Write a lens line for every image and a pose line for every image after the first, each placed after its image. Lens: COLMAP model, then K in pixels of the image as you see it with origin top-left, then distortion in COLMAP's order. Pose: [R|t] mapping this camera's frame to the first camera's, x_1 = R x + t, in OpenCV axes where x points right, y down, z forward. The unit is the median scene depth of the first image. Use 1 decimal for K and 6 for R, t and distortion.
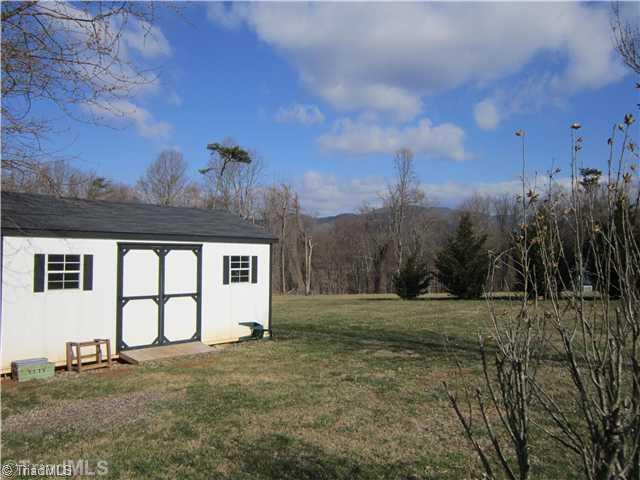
lens RADIAL K [[551.8, 0, 320.0], [0, 551.8, 240.0], [0, 0, 1]] dist [0.000051, 0.005320]
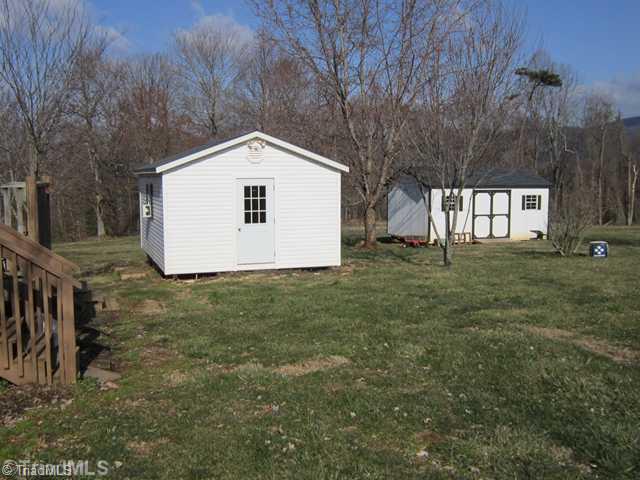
lens RADIAL K [[742.4, 0, 320.0], [0, 742.4, 240.0], [0, 0, 1]] dist [-0.009122, -0.008777]
pose [[0.897733, 0.033984, -0.439226, 0.328743], [0.015721, 0.993914, 0.109034, -0.107789], [0.440258, -0.104789, 0.891735, -1.610122]]
